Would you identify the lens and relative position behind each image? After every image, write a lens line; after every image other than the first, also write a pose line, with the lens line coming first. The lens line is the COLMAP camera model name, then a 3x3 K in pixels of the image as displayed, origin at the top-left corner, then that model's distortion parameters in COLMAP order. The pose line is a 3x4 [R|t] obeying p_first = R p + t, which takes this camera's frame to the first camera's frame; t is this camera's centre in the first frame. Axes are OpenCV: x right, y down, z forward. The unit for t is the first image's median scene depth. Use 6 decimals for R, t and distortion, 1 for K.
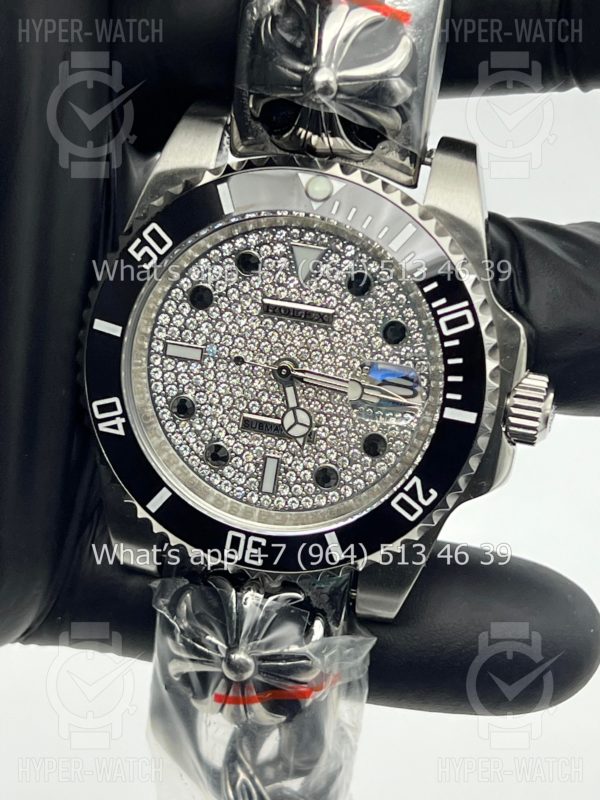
lens RADIAL K [[1865.5, 0, 308.4], [0, 1865.5, 378.2], [0, 0, 1]] dist [0.162128, 0.000000]
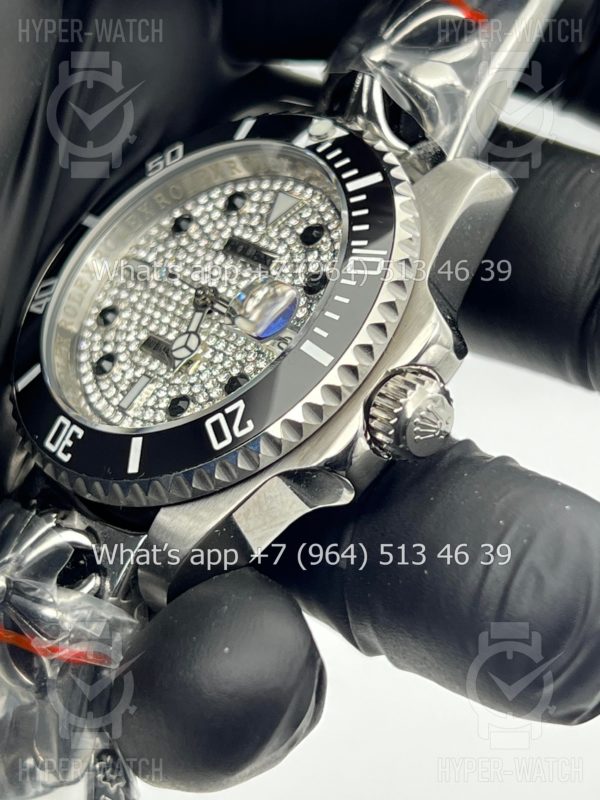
lens RADIAL K [[1865.5, 0, 301.1], [0, 1865.5, 398.9], [0, 0, 1]] dist [0.162128, 0.000000]
pose [[0.797244, 0.278035, -0.535815, 0.527354], [-0.525373, 0.756722, -0.389044, 0.363854], [0.297295, 0.591666, 0.749364, 0.358064]]
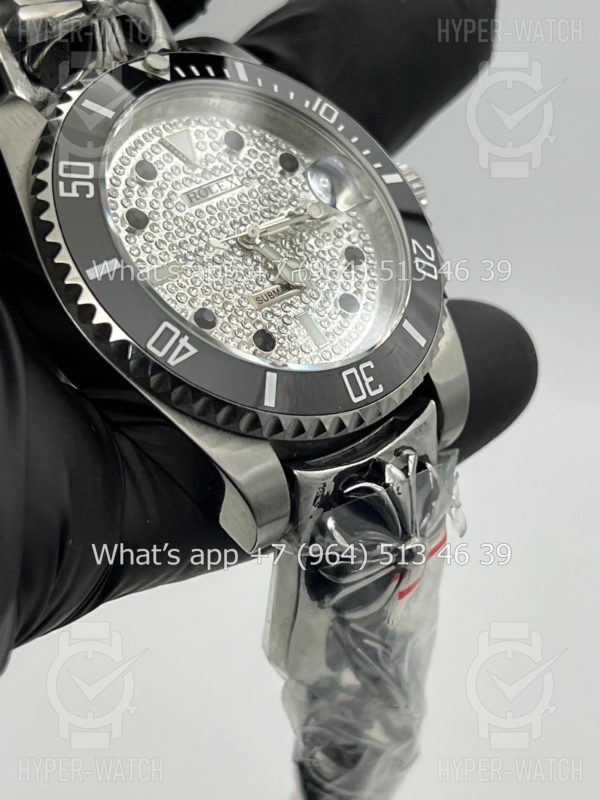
lens RADIAL K [[1865.5, 0, 300.5], [0, 1865.5, 403.2], [0, 0, 1]] dist [0.162128, 0.000000]
pose [[0.512239, -0.384443, 0.767994, -0.756359], [0.726726, 0.670564, -0.149042, 0.212430], [-0.457691, 0.634466, 0.622874, 0.453010]]
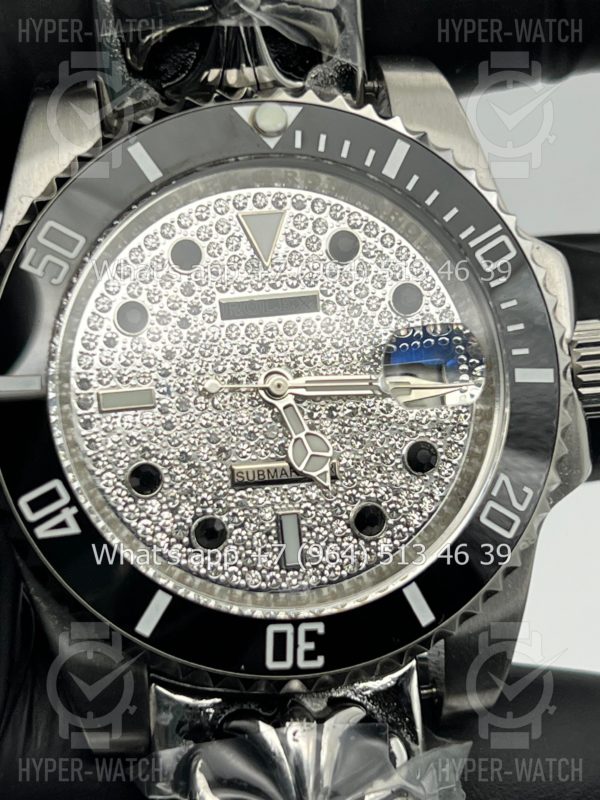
lens RADIAL K [[1865.5, 0, 292.1], [0, 1865.5, 402.9], [0, 0, 1]] dist [0.162128, 0.000000]
pose [[0.915371, -0.217888, 0.338557, -0.247544], [0.286889, 0.942976, -0.168793, 0.122549], [-0.282473, 0.251637, 0.925682, 0.346268]]
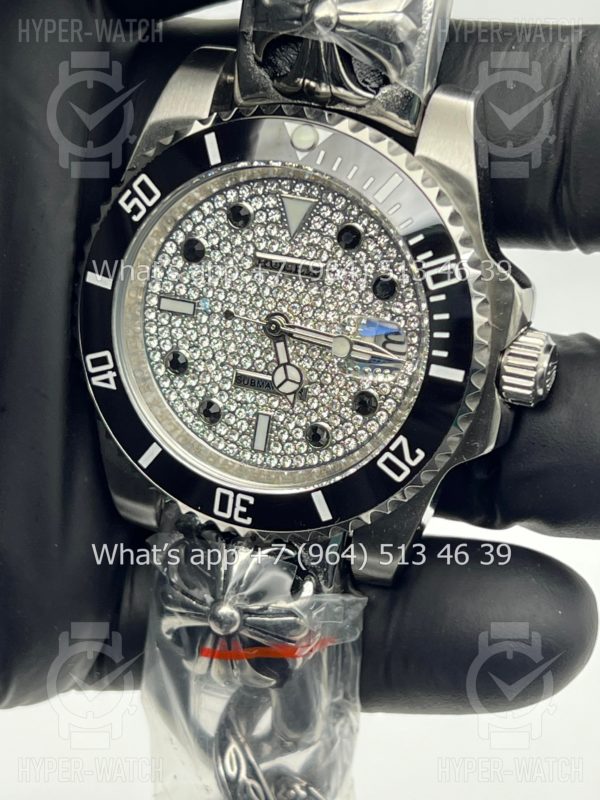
lens RADIAL K [[1865.5, 0, 301.7], [0, 1865.5, 401.5], [0, 0, 1]] dist [0.162128, 0.000000]
pose [[0.990235, 0.015747, -0.138517, 0.137420], [-0.012851, 0.999680, 0.021780, 0.014071], [0.138815, -0.019787, 0.990121, 0.031457]]
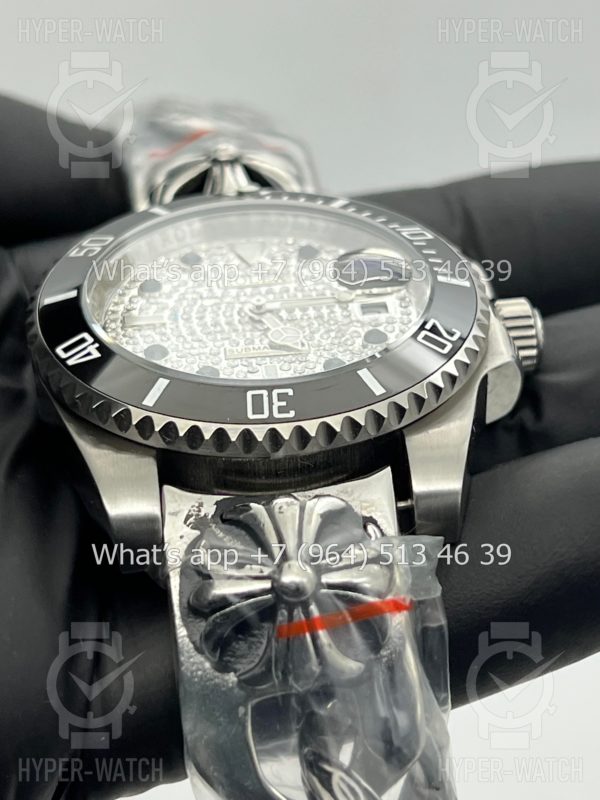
lens RADIAL K [[1865.5, 0, 302.5], [0, 1865.5, 397.9], [0, 0, 1]] dist [0.162128, 0.000000]
pose [[0.949622, -0.032624, 0.311694, -0.282099], [0.293283, 0.443065, -0.847159, 0.806276], [-0.110463, 0.895896, 0.430312, 0.636628]]
